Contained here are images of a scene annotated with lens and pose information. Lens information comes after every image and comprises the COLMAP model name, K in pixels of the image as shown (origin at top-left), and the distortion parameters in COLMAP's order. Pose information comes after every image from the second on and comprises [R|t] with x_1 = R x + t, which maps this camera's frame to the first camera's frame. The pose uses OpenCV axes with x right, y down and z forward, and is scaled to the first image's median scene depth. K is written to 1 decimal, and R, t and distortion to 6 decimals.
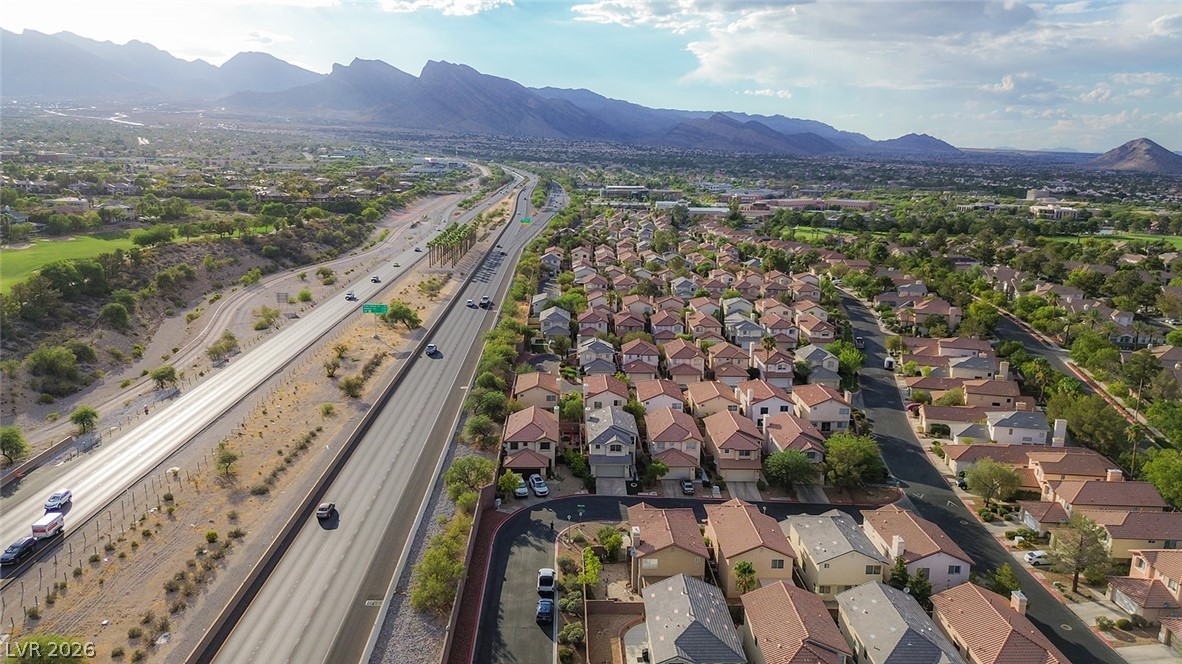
lens RADIAL K [[837.5, 0, 590.7], [0, 837.5, 333.4], [0, 0, 1]] dist [0.073864, -0.084289]
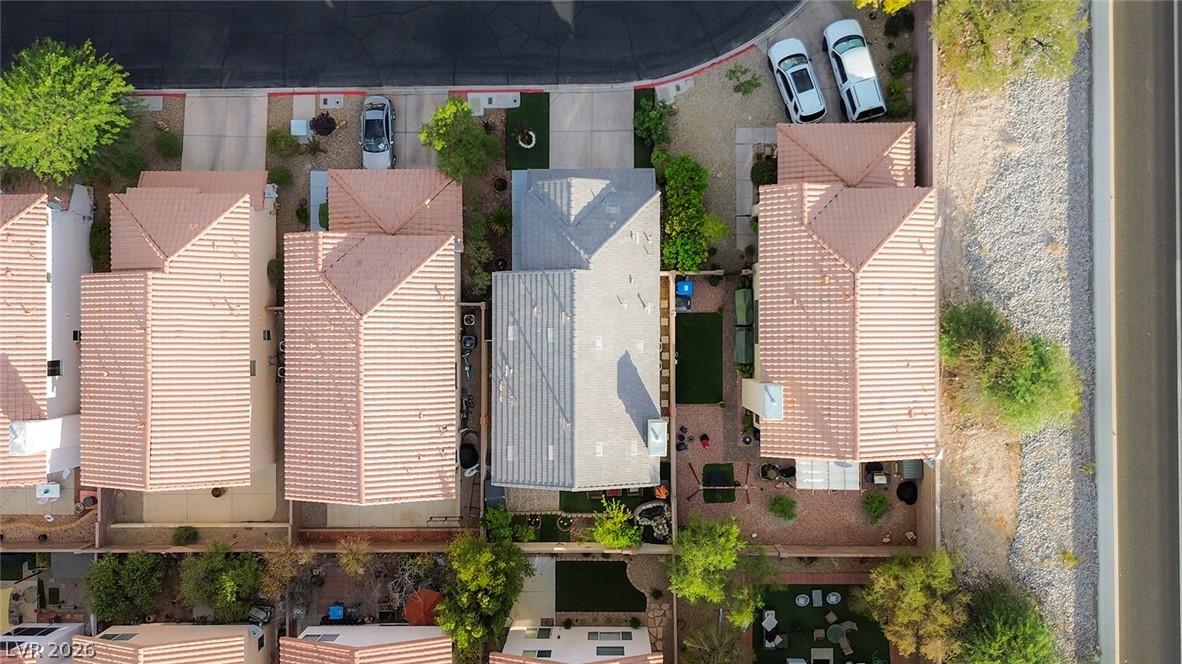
lens RADIAL K [[901.2, 0, 591.0], [0, 901.2, 332.0], [0, 0, 1]] dist [0.080751, -0.111935]
pose [[-0.999522, -0.030710, 0.003630, 0.019292], [0.009937, -0.207822, 0.978116, -0.203791], [-0.029284, 0.977684, 0.208028, 0.956714]]
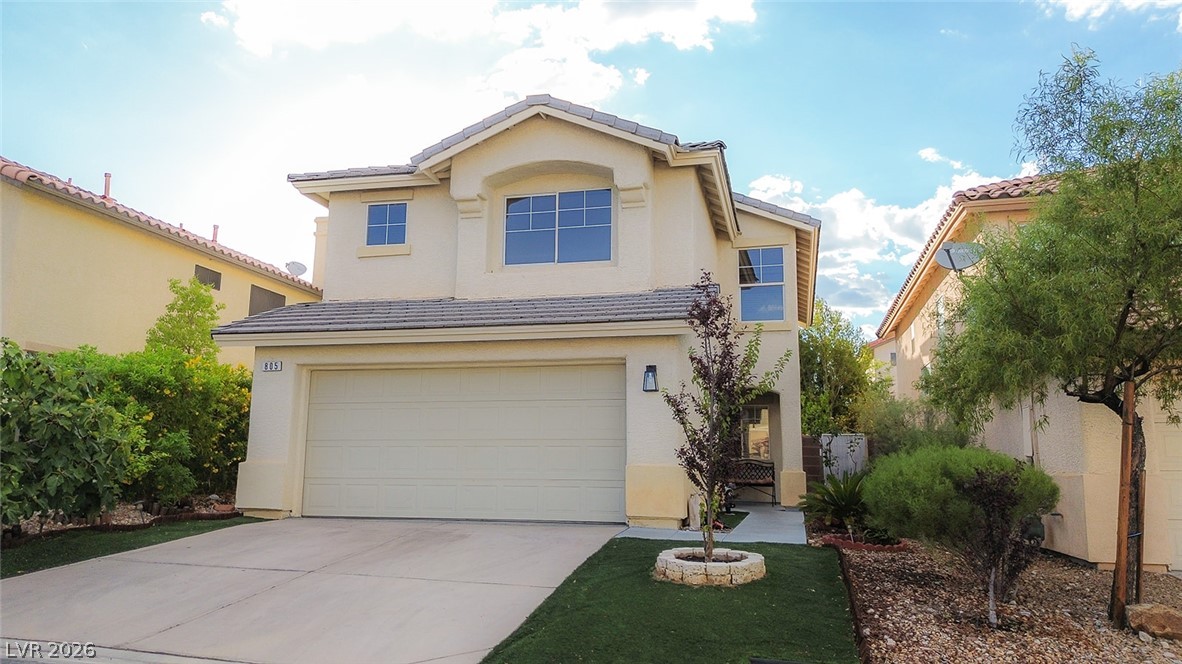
lens RADIAL K [[837.5, 0, 590.7], [0, 837.5, 333.4], [0, 0, 1]] dist [0.073864, -0.084289]
pose [[0.963803, -0.050640, -0.261760, 0.056821], [-0.050254, 0.929692, -0.364894, 0.179444], [0.261835, 0.364841, 0.893495, 0.901469]]
